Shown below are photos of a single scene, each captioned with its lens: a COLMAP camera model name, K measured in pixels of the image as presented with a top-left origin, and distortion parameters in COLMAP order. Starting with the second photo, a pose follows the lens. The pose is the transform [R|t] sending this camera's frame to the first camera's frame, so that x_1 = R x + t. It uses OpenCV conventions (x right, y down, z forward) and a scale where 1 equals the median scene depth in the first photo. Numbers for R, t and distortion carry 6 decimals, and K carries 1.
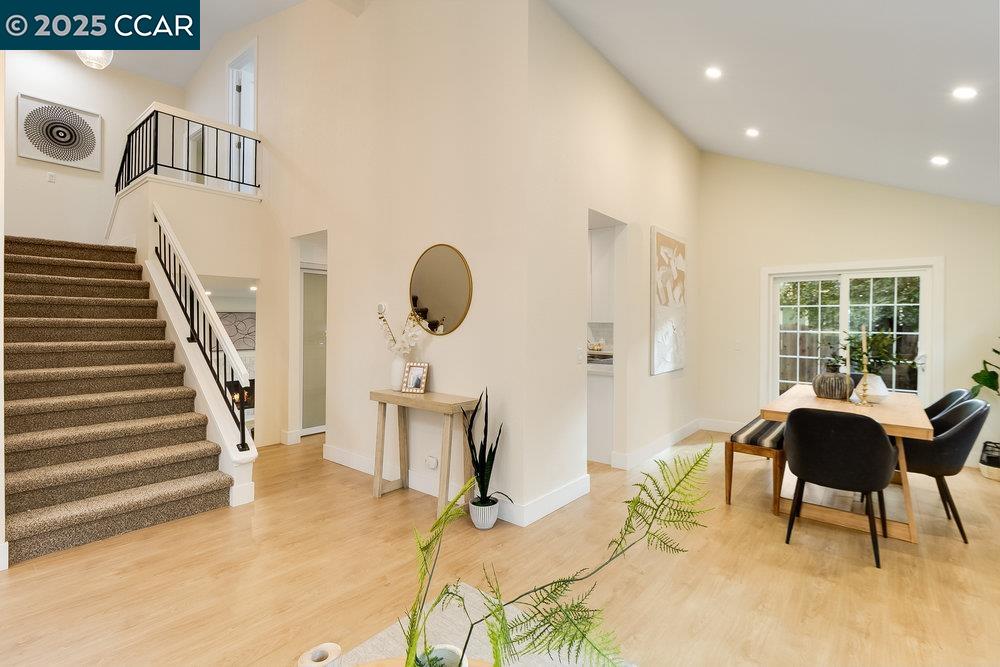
lens RADIAL K [[465.1, 0, 505.9], [0, 465.1, 325.5], [0, 0, 1]] dist [-0.001625, -0.000636]
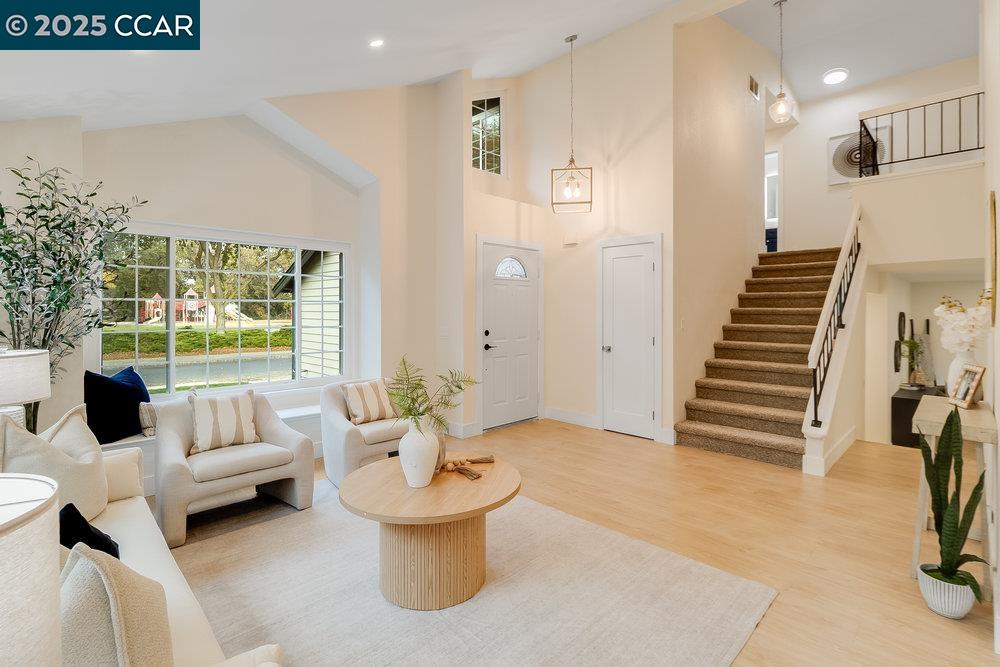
lens RADIAL K [[468.9, 0, 518.7], [0, 468.9, 311.3], [0, 0, 1]] dist [-0.001000, -0.000128]
pose [[-0.079279, -0.003484, -0.996846, 0.544974], [-0.006237, 0.999976, -0.002999, 0.004109], [0.996833, 0.005980, -0.079299, 0.353688]]
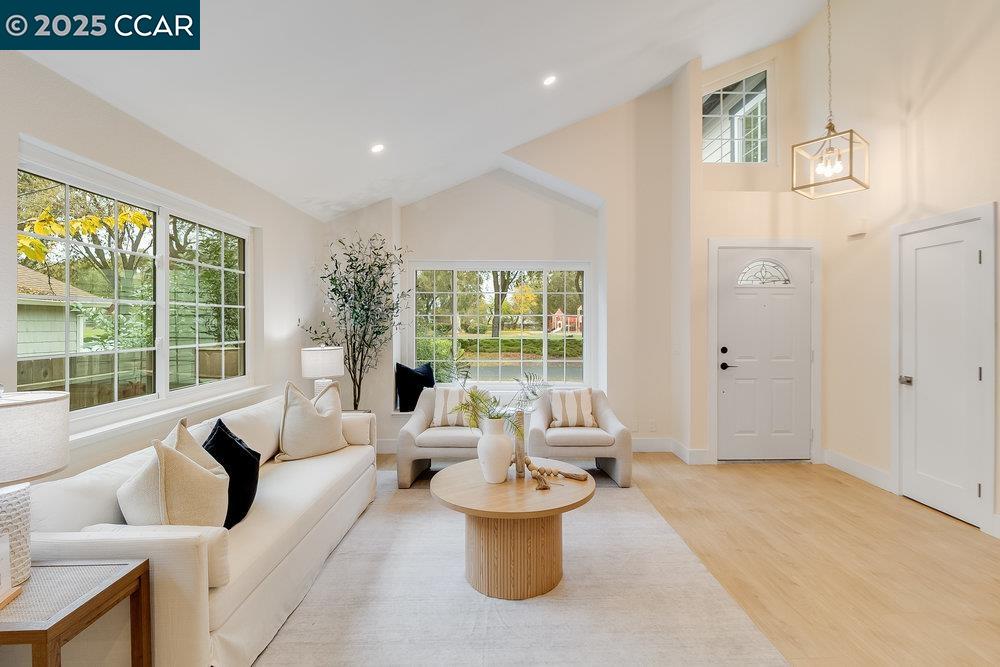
lens RADIAL K [[471.0, 0, 517.2], [0, 471.0, 322.9], [0, 0, 1]] dist [-0.000505, -0.000296]
pose [[-0.747184, -0.007084, -0.664579, 0.385534], [-0.010780, 0.999941, 0.001461, -0.001371], [0.664529, 0.008256, -0.747216, 0.691396]]
